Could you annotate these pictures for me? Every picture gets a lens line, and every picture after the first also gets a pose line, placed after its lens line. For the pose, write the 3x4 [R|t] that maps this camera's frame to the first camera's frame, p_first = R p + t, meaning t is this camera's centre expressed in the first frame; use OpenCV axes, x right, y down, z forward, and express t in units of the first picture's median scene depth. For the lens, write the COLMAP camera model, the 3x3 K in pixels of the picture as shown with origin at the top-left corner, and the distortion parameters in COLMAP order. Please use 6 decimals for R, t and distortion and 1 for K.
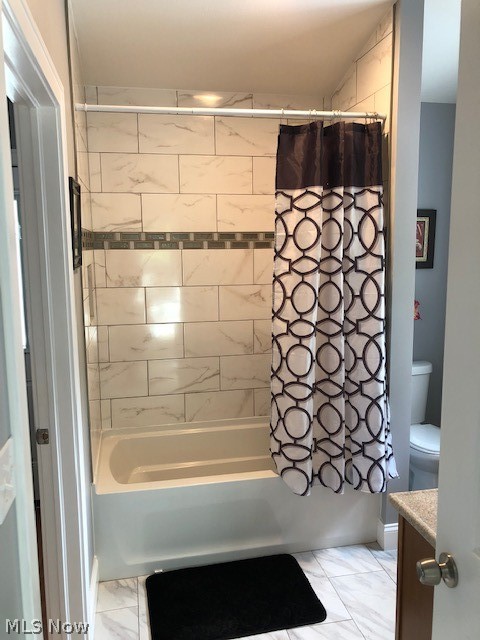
lens RADIAL K [[524.9, 0, 240.5], [0, 524.9, 320.0], [0, 0, 1]] dist [0.046181, -0.050653]
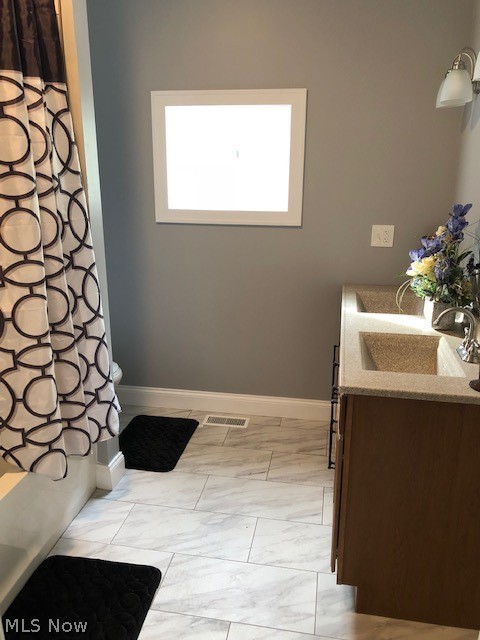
lens RADIAL K [[524.9, 0, 240.5], [0, 524.9, 321.0], [0, 0, 1]] dist [0.046181, -0.050653]
pose [[0.377997, -0.246140, 0.892487, -0.444807], [0.117116, 0.968979, 0.217633, -0.044609], [-0.918369, 0.022260, 0.395098, 0.427728]]
